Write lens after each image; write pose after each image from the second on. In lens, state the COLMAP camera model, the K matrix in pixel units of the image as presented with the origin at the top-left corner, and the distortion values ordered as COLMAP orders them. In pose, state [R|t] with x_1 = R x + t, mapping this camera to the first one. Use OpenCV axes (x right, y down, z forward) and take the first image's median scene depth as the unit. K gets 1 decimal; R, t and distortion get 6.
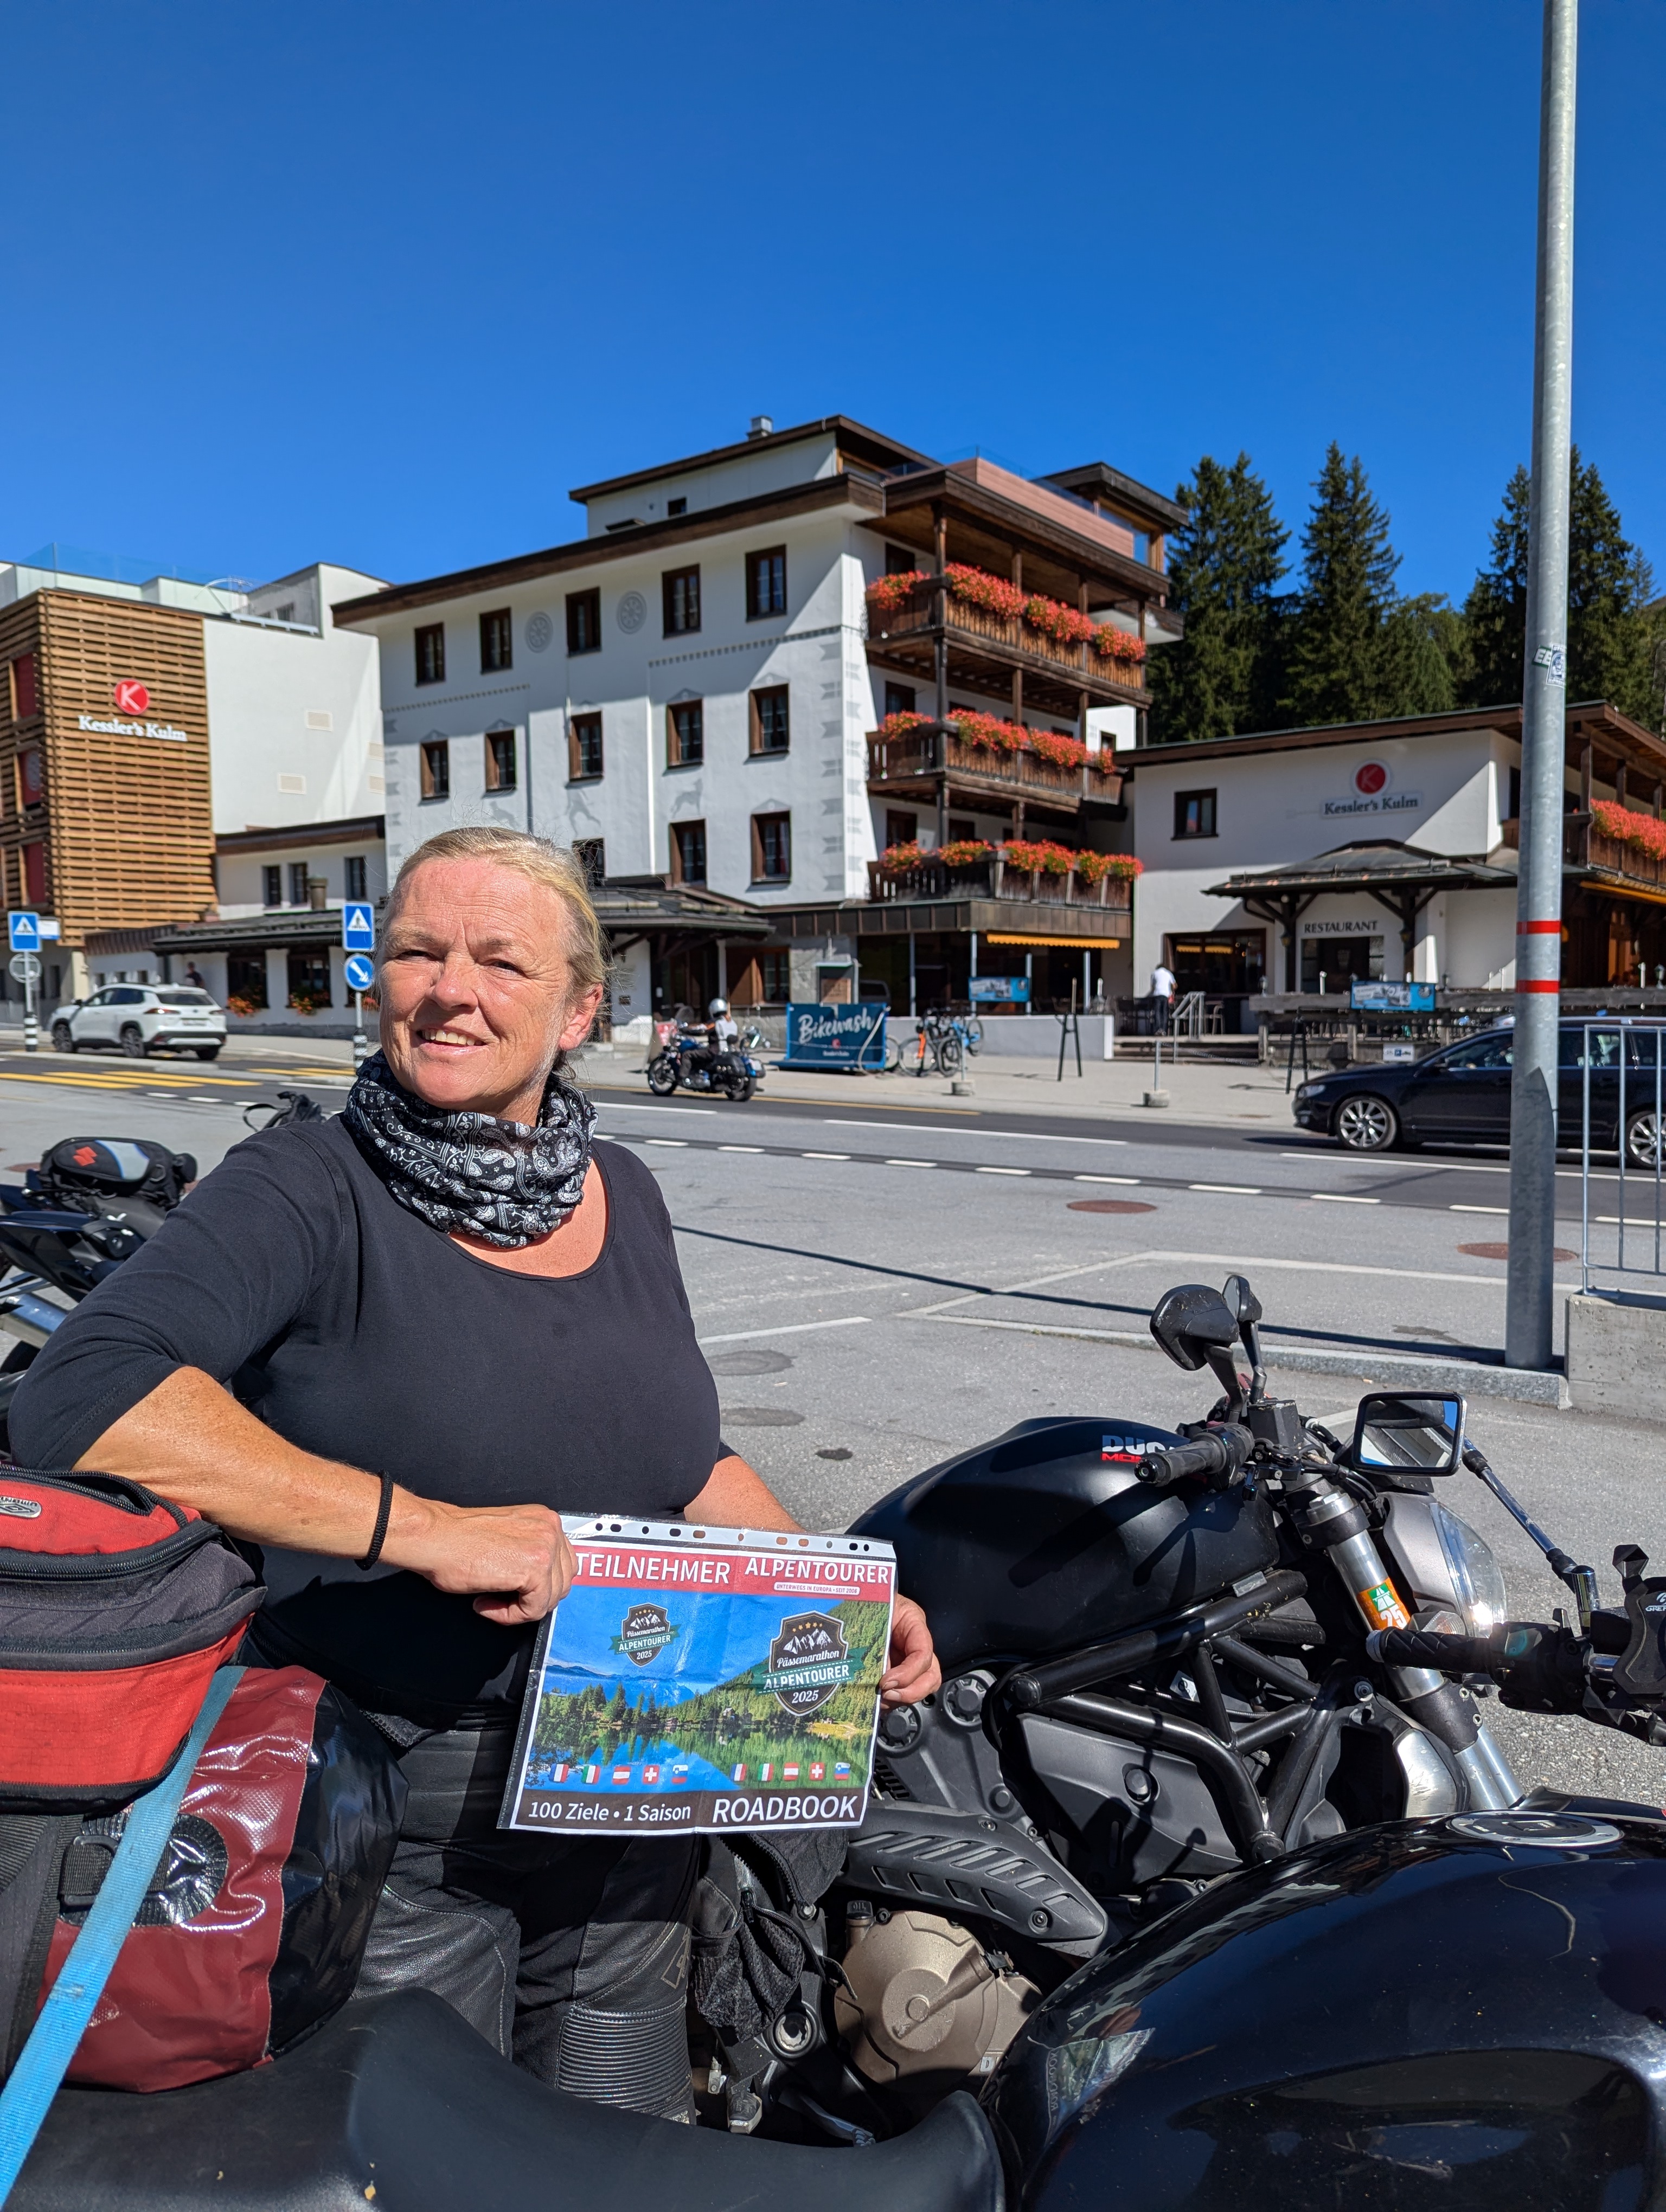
lens RADIAL K [[1544.8, 0, 841.6], [0, 1544.8, 1116.3], [0, 0, 1]] dist [0.089010, -0.004445]
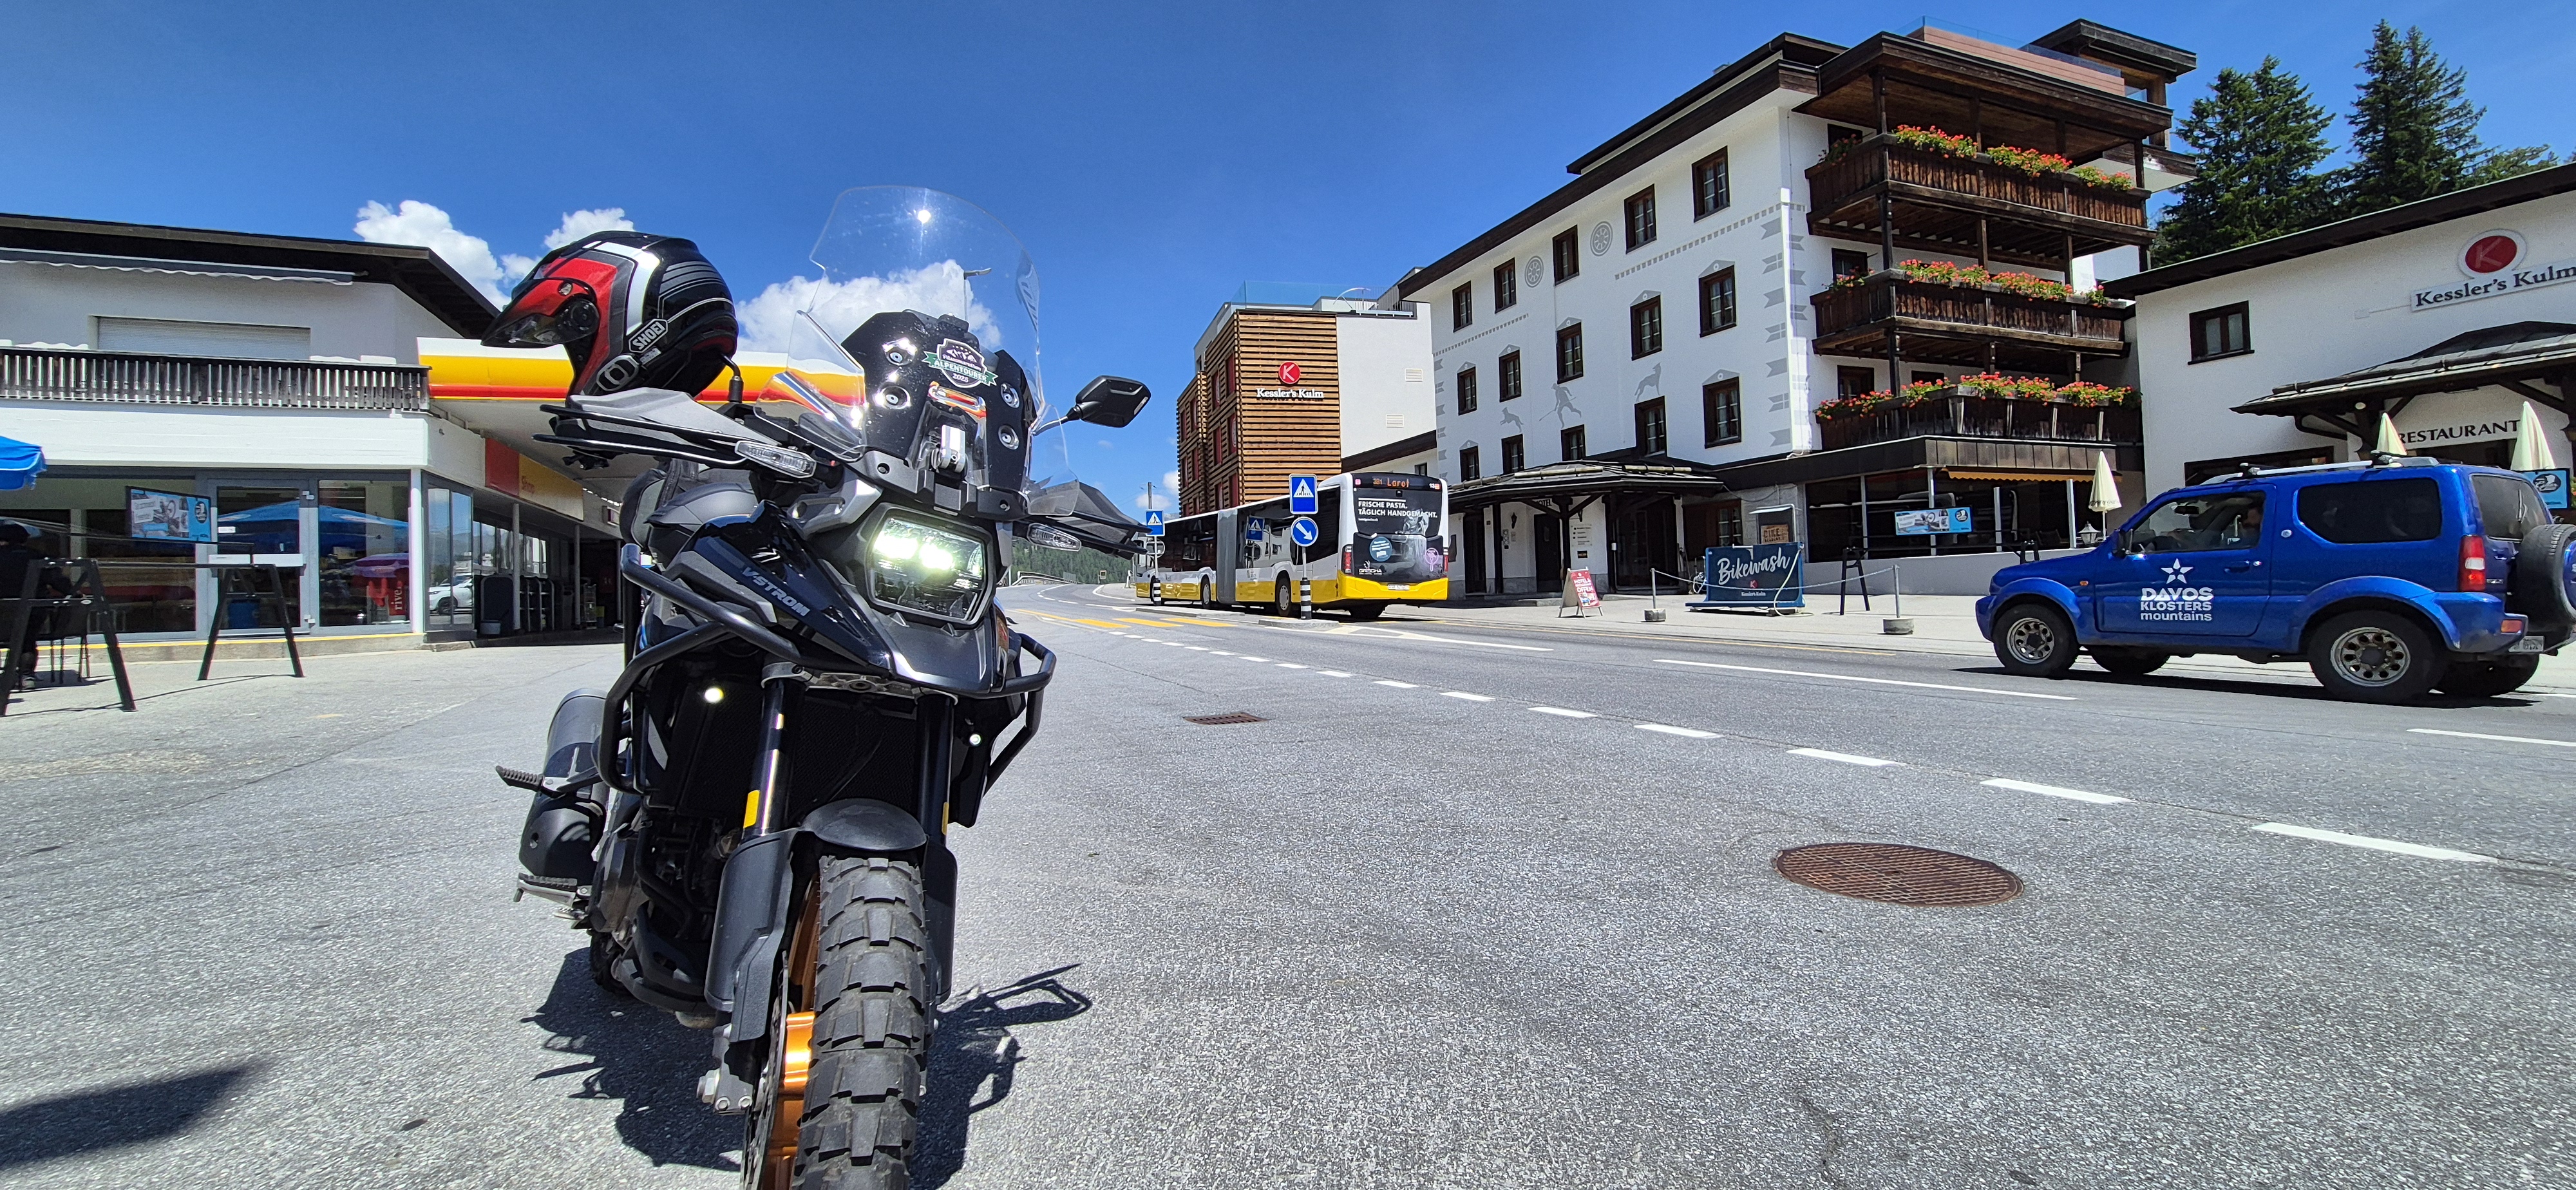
lens RADIAL K [[1043.8, 0, 1299.3], [0, 1043.8, 574.6], [0, 0, 1]] dist [0.004219, 0.001095]
pose [[0.870692, -0.029154, -0.490963, 0.051396], [-0.008413, 0.997213, -0.074137, -0.000274], [0.491756, 0.068681, 0.868020, 0.196092]]
